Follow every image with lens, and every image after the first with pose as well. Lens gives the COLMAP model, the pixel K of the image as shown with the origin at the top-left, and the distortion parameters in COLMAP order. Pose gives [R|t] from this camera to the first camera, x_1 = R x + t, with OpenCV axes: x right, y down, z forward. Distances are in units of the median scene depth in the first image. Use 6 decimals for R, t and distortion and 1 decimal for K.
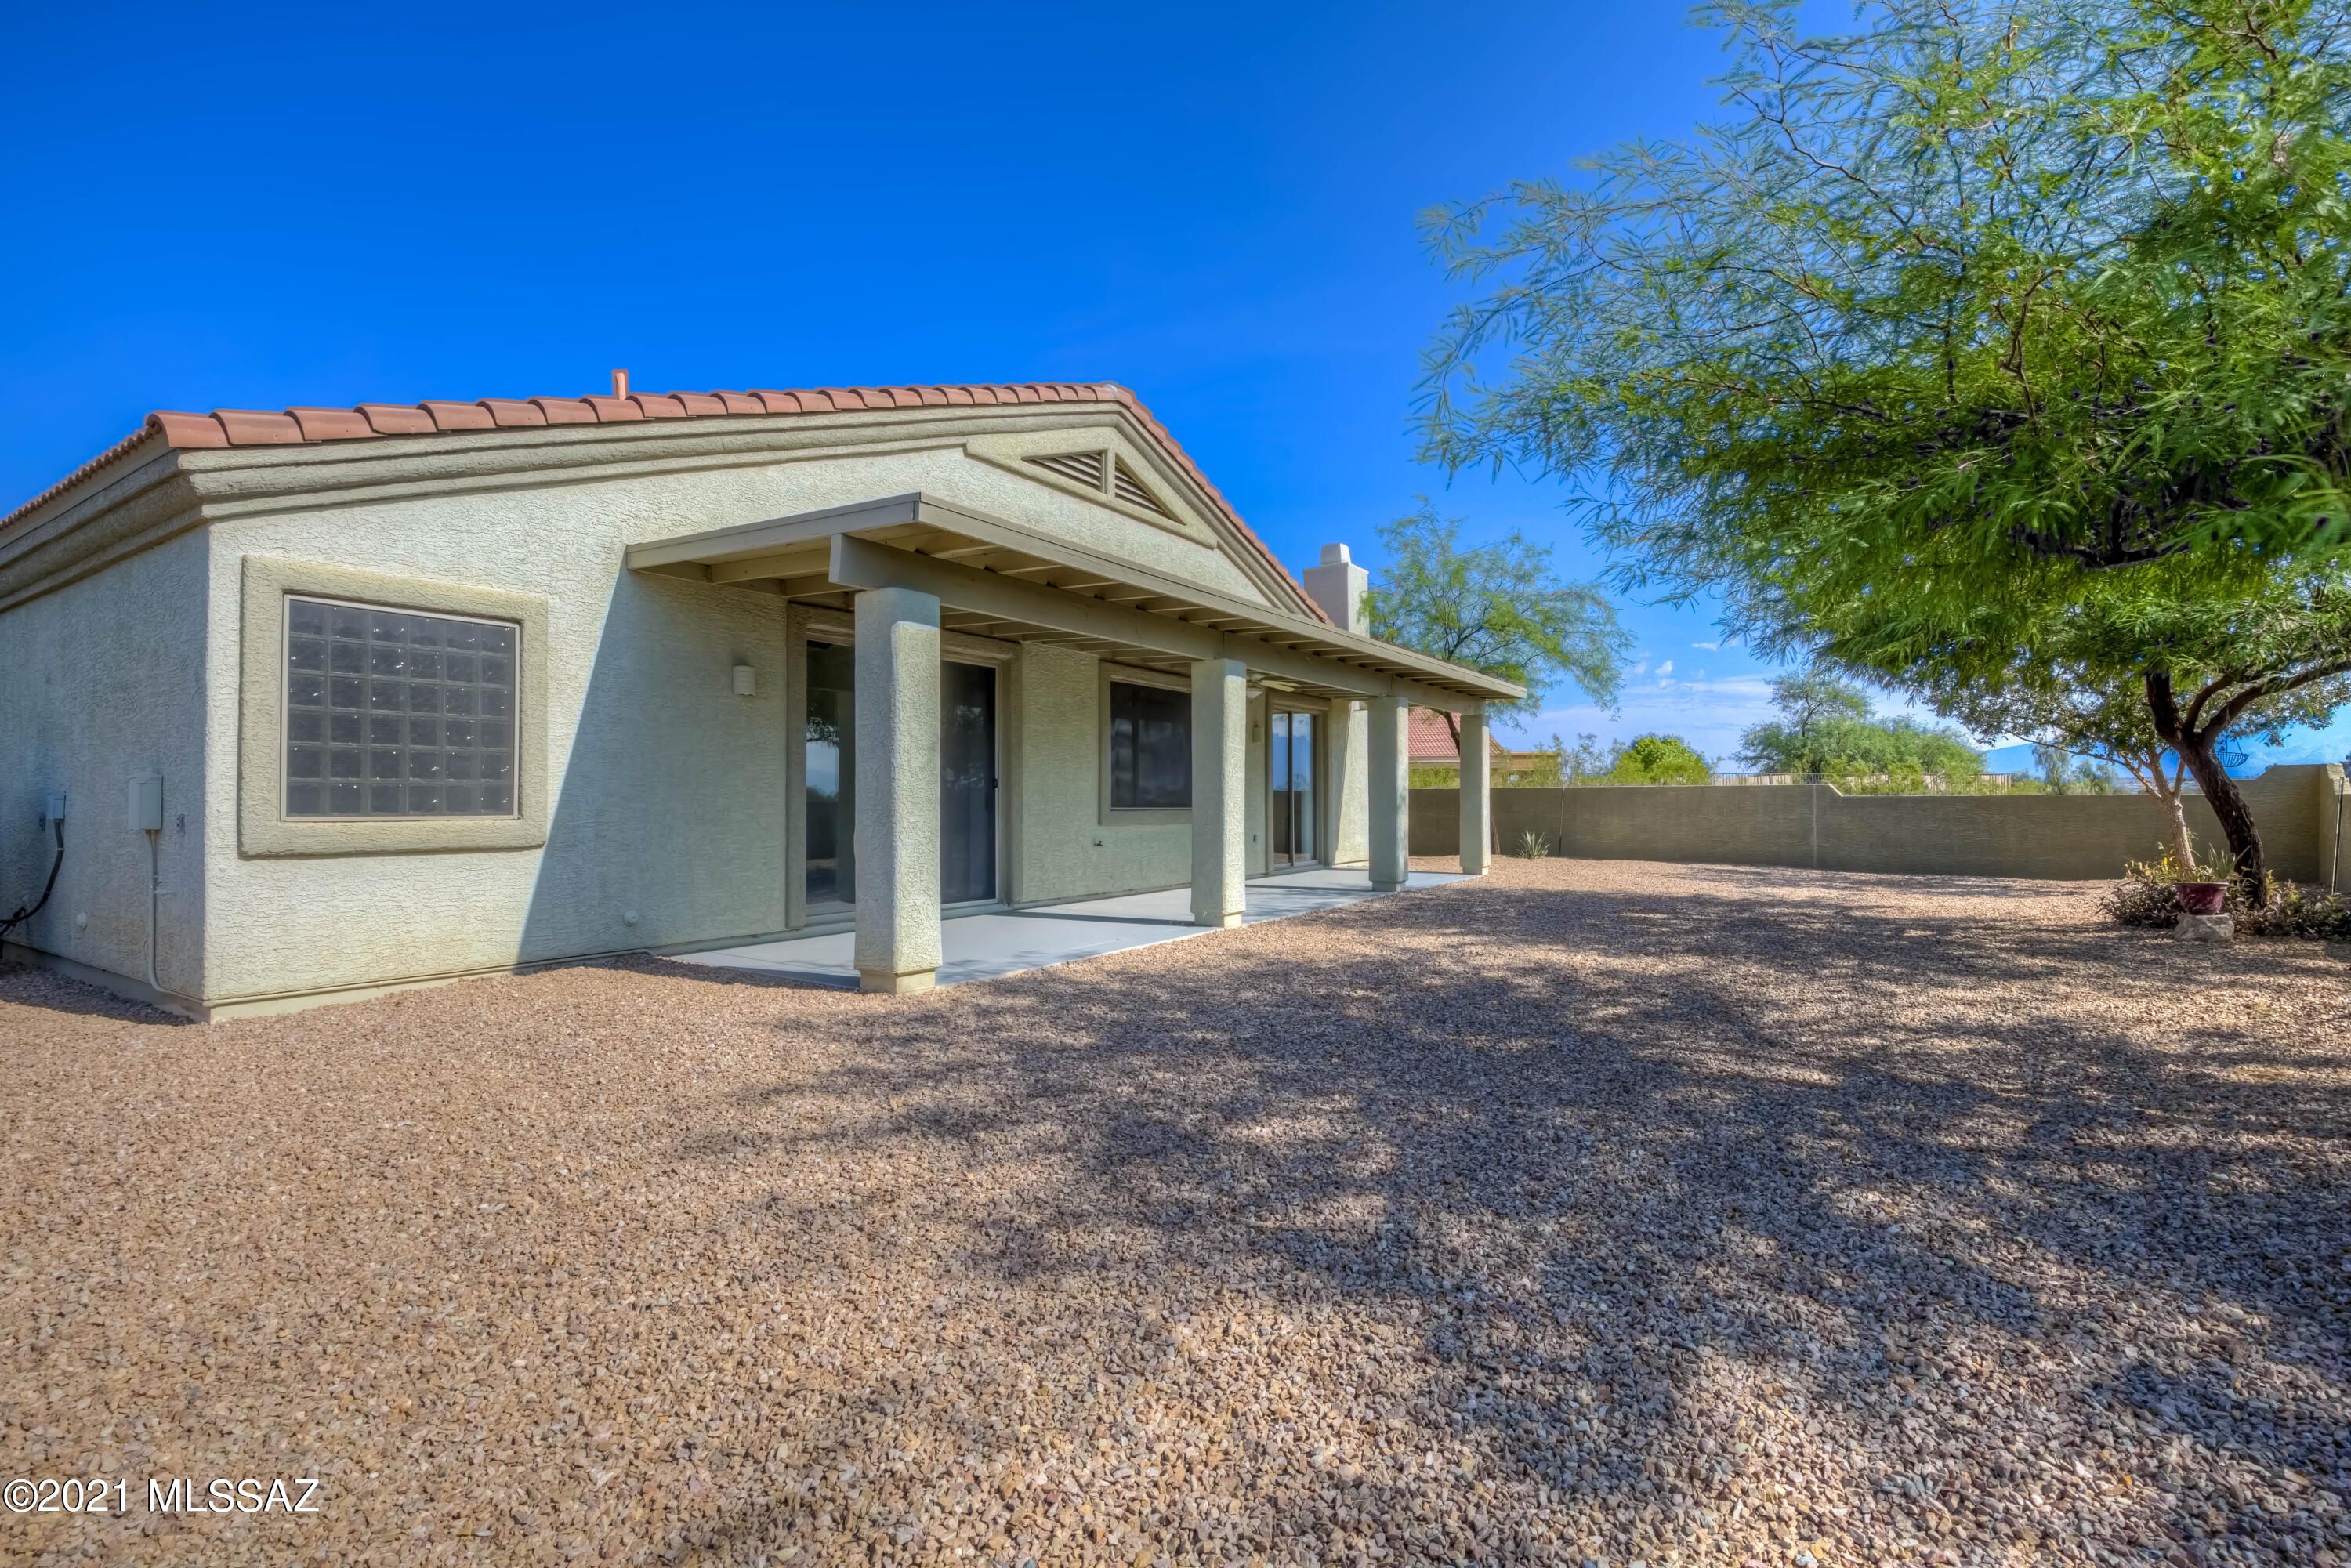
lens RADIAL K [[1086.0, 0, 1174.8], [0, 1086.0, 806.9], [0, 0, 1]] dist [-0.022751, 0.000007]
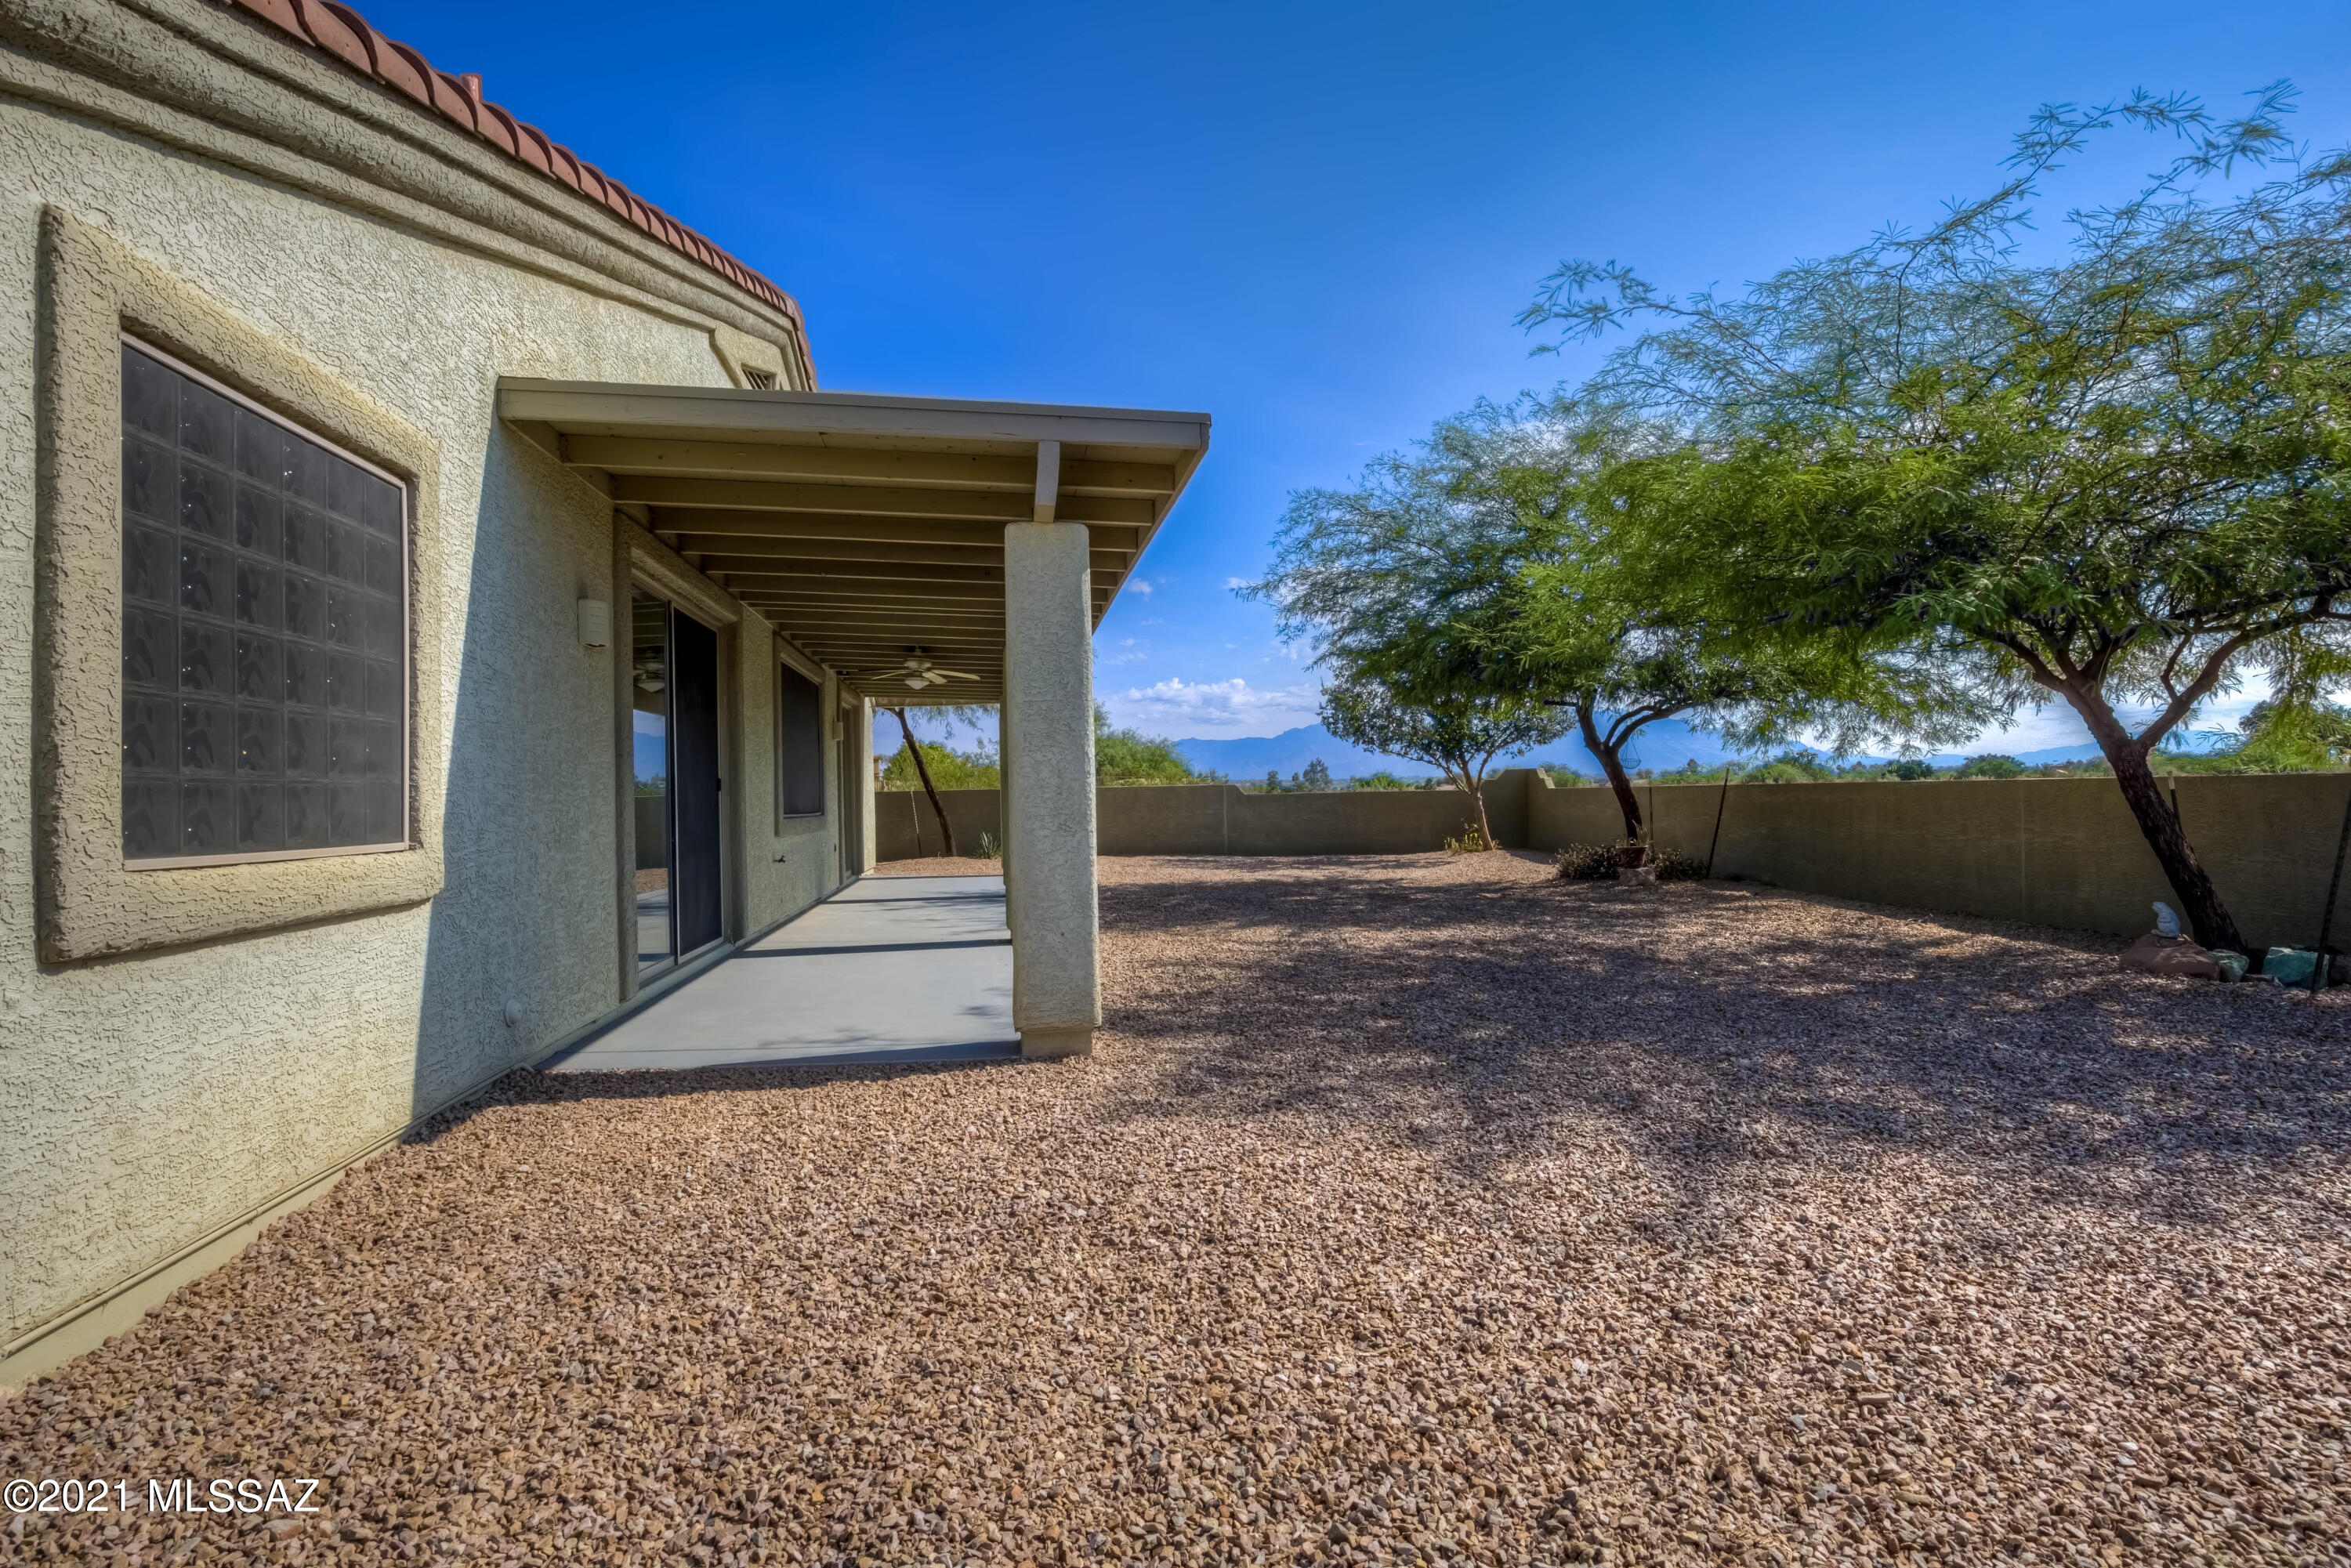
lens RADIAL K [[1093.8, 0, 1187.1], [0, 1093.8, 779.5], [0, 0, 1]] dist [-0.001972, 0.000545]
pose [[0.754619, -0.002279, 0.656159, -0.547282], [0.021700, 0.999534, -0.021485, -0.002252], [-0.655804, 0.030452, 0.754317, 0.277757]]
